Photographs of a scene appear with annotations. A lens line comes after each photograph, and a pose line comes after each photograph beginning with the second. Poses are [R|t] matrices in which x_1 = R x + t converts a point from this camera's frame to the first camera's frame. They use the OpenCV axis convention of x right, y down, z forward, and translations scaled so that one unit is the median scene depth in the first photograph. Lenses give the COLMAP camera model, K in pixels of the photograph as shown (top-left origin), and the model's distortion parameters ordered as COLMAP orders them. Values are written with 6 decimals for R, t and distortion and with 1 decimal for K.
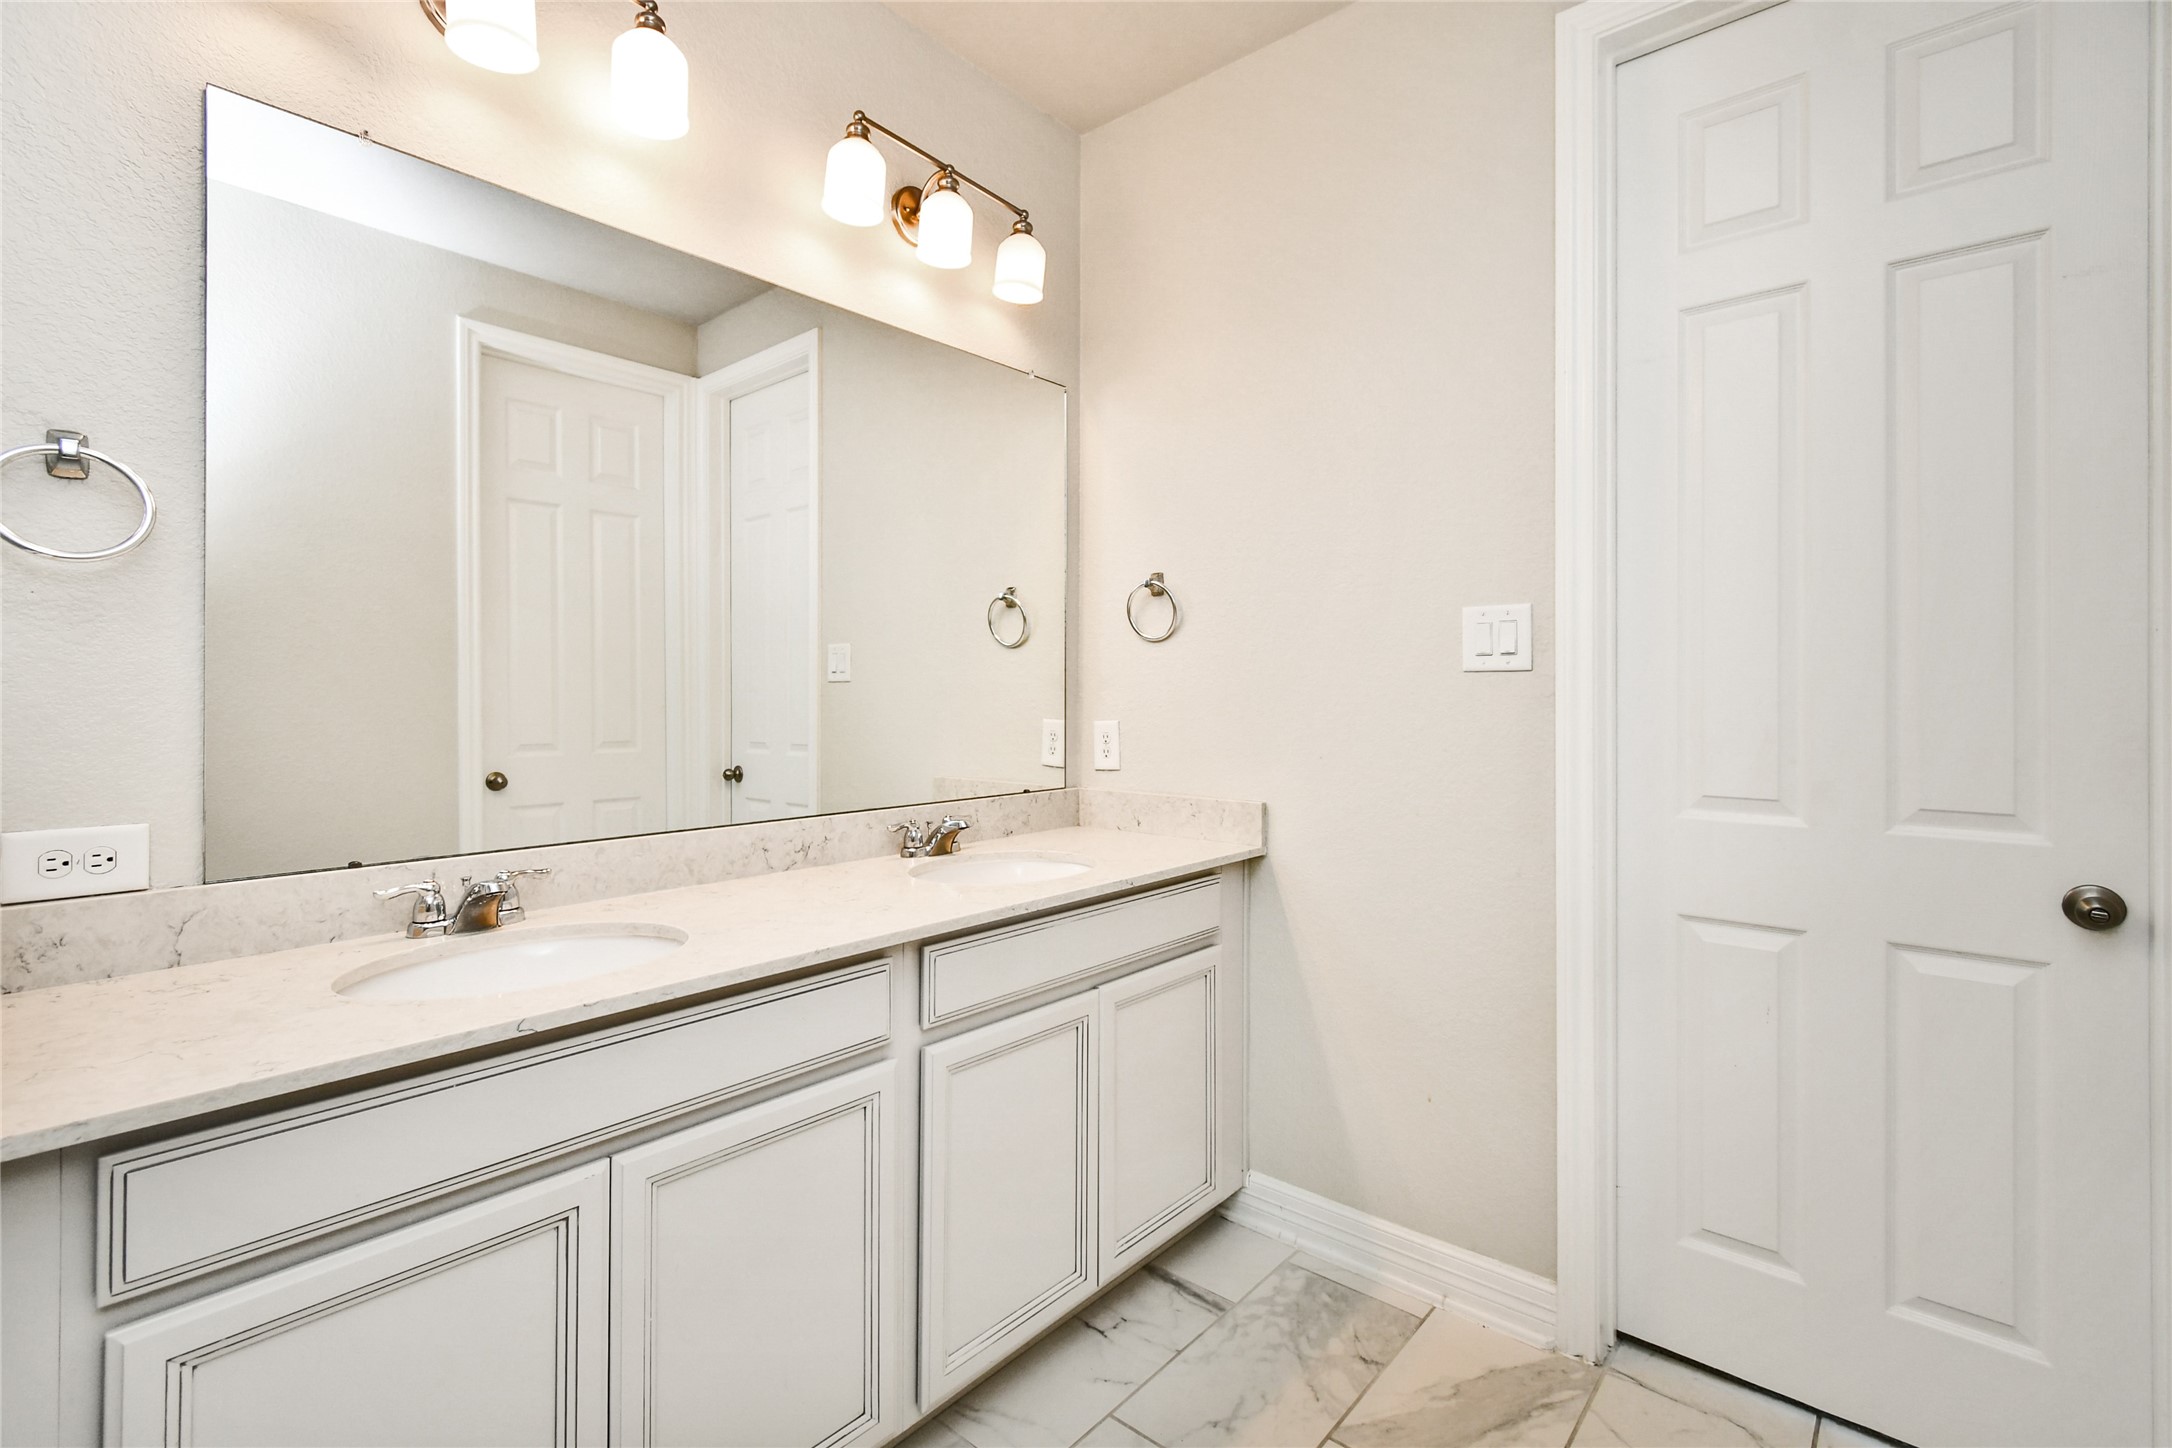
lens RADIAL K [[973.5, 0, 1075.8], [0, 973.5, 720.1], [0, 0, 1]] dist [0.000861, -0.000630]
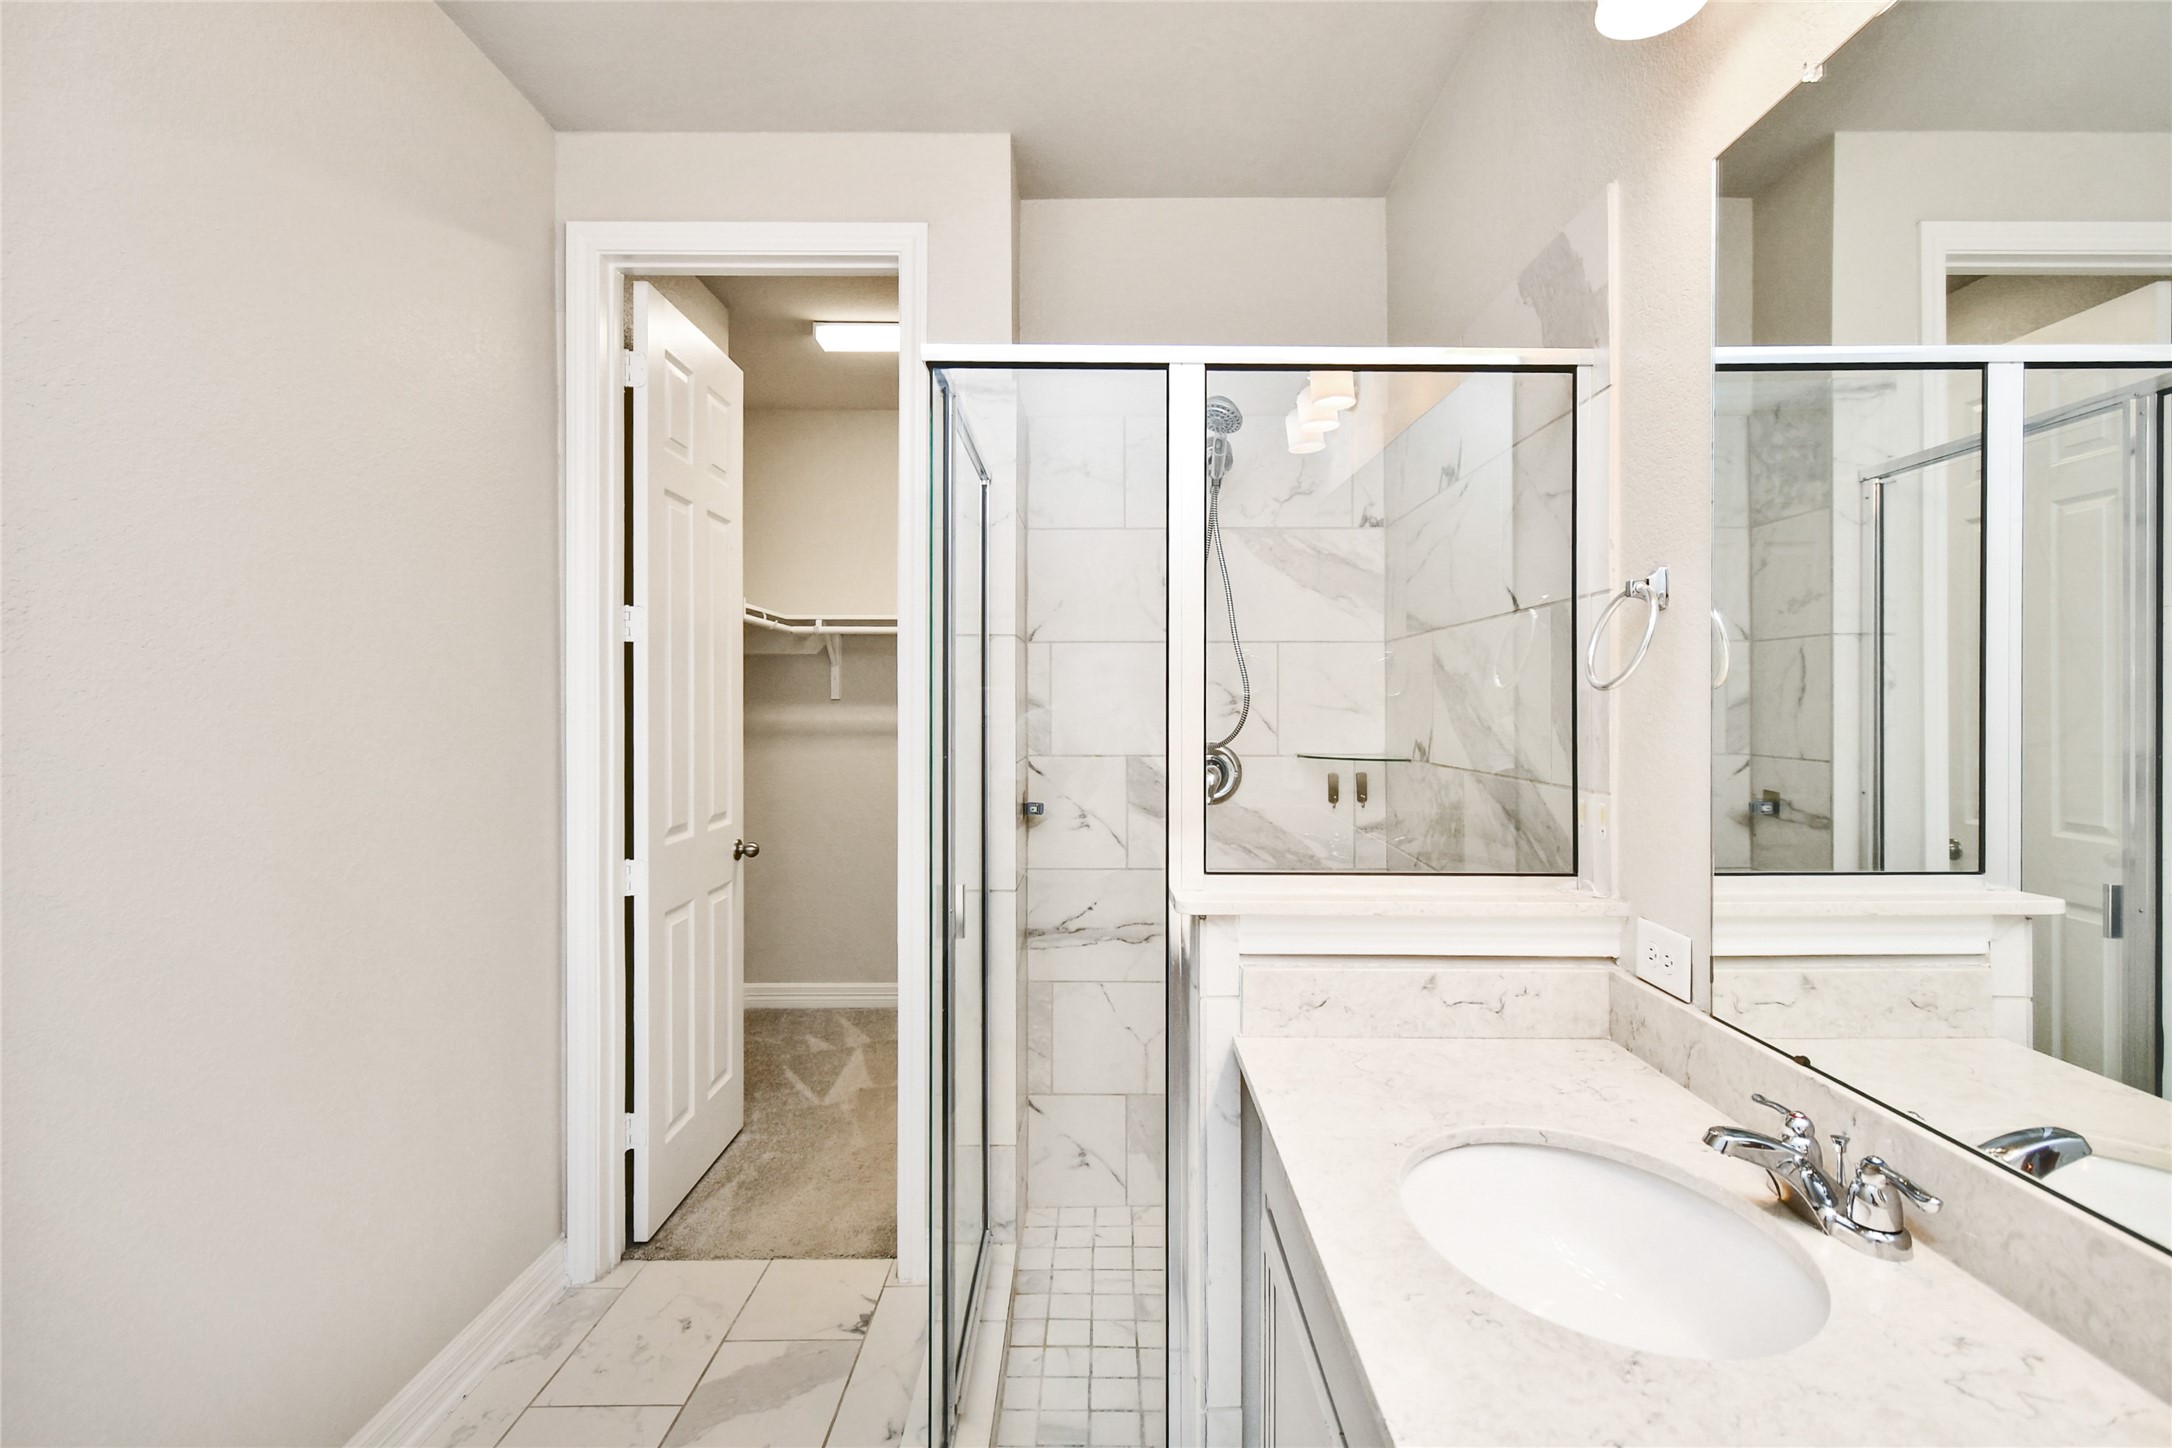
lens RADIAL K [[1019.9, 0, 1098.4], [0, 1019.9, 713.3], [0, 0, 1]] dist [0.004718, 0.000663]
pose [[-0.750821, 0.010891, -0.660416, 0.179986], [-0.012771, 0.999438, 0.031002, -0.132450], [0.660382, 0.031711, -0.750260, 1.189032]]
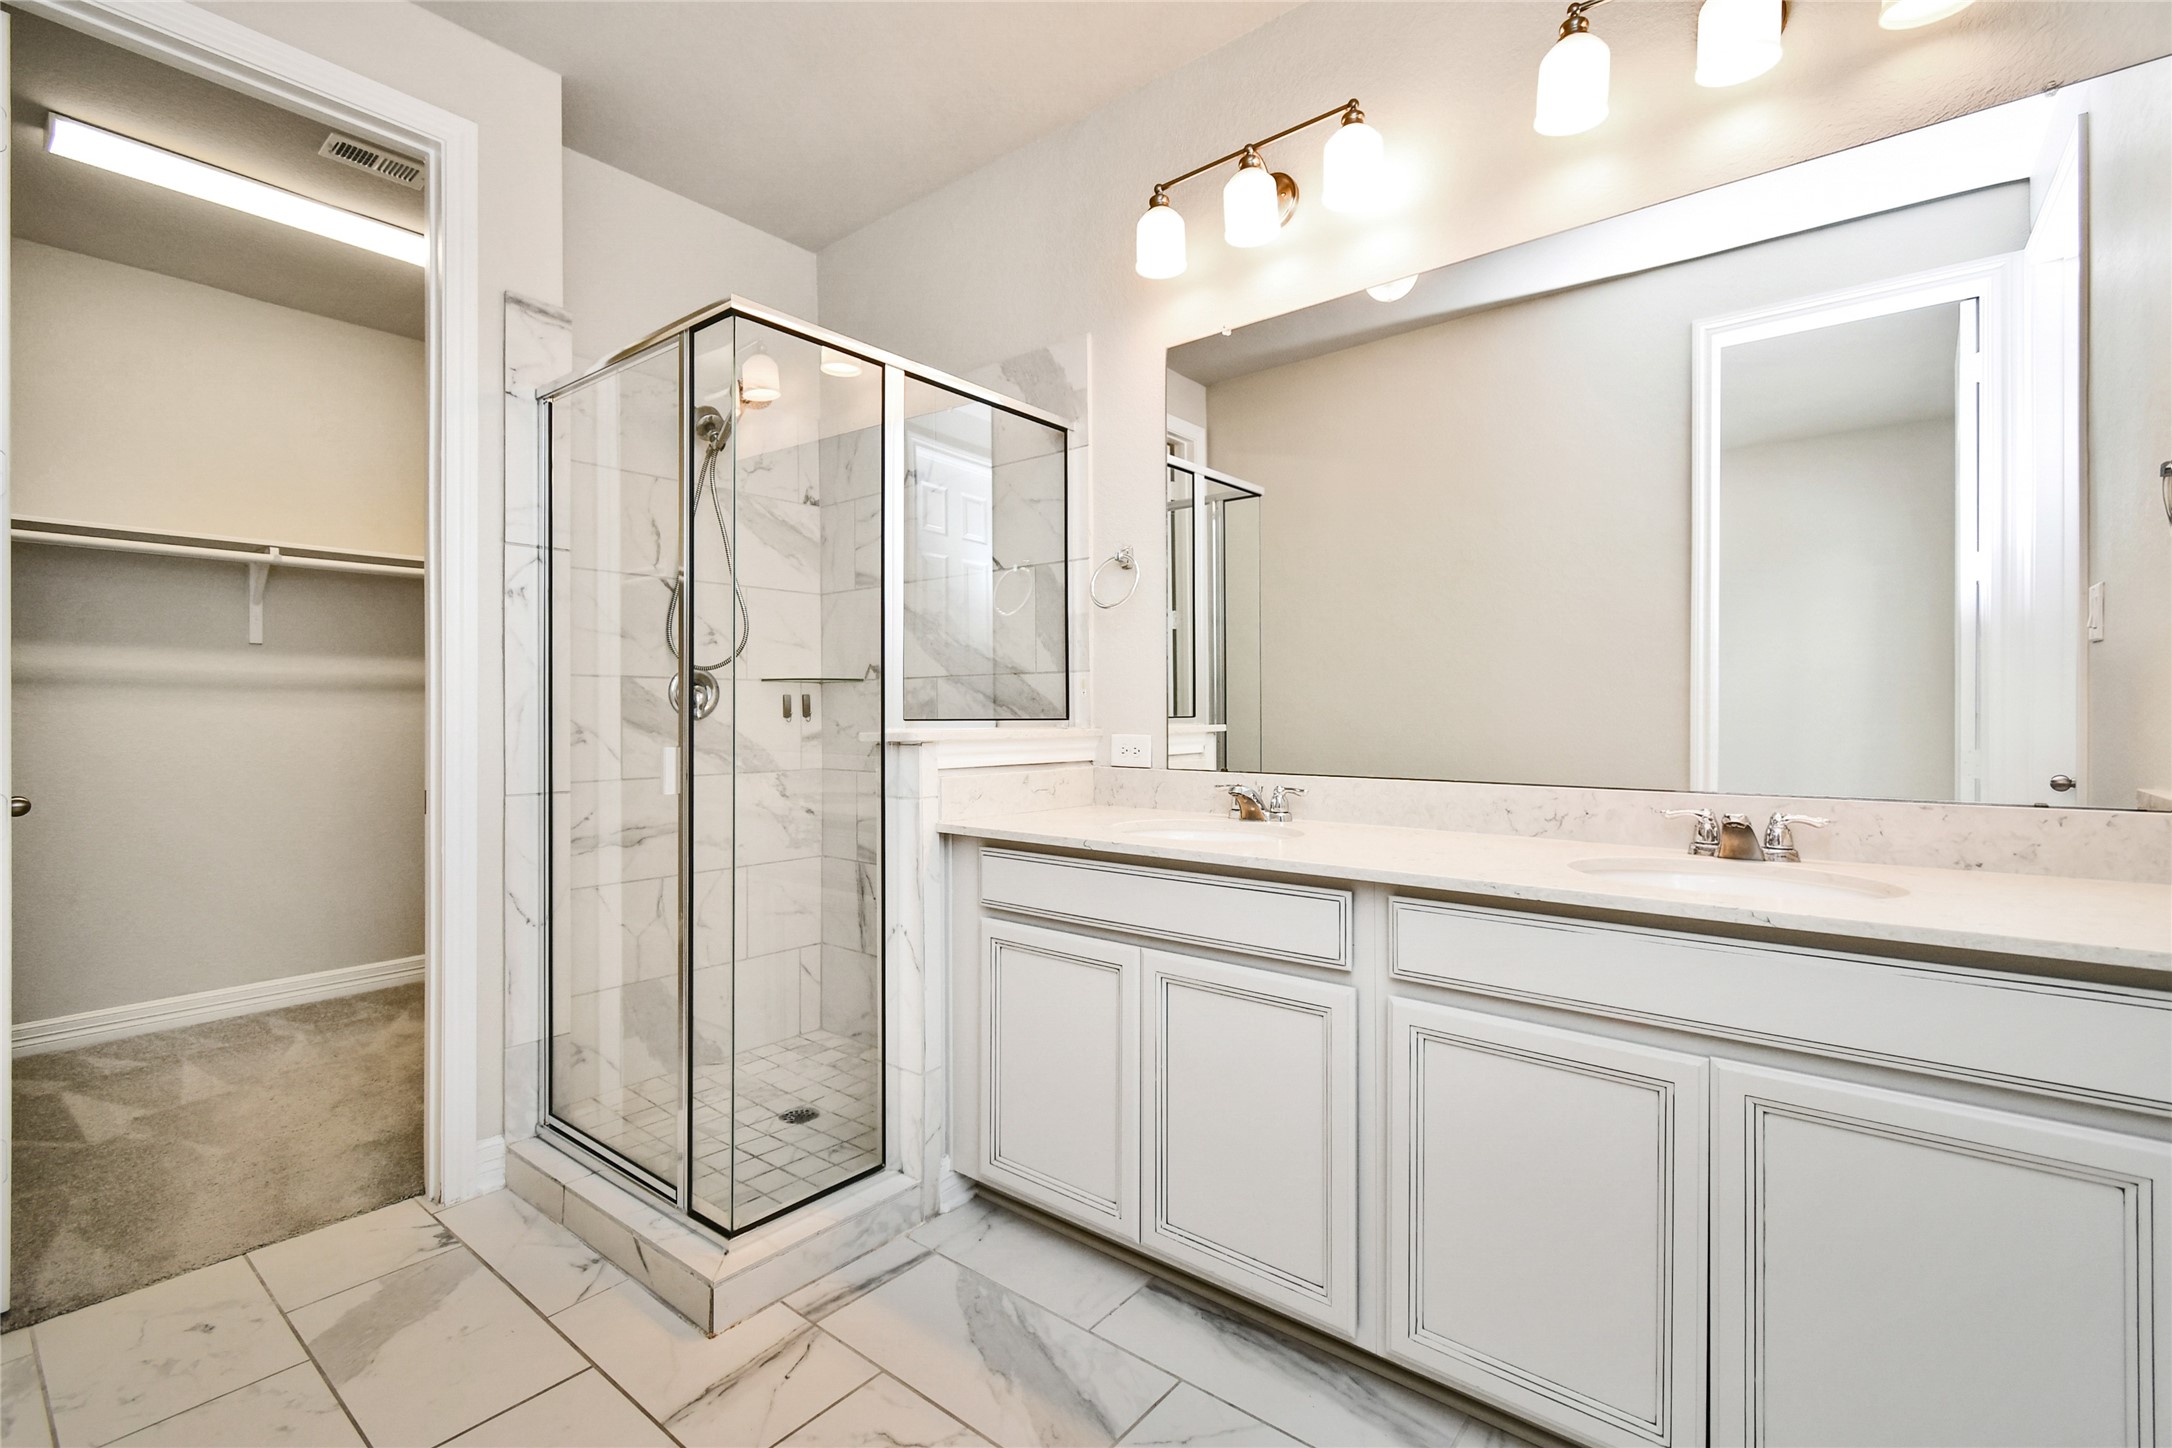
lens RADIAL K [[973.5, 0, 1075.8], [0, 973.5, 720.1], [0, 0, 1]] dist [0.000861, -0.000630]
pose [[0.032910, 0.011724, -0.999390, 0.903348], [-0.023808, 0.999657, 0.010943, 0.048764], [0.999175, 0.023433, 0.033178, 0.667963]]
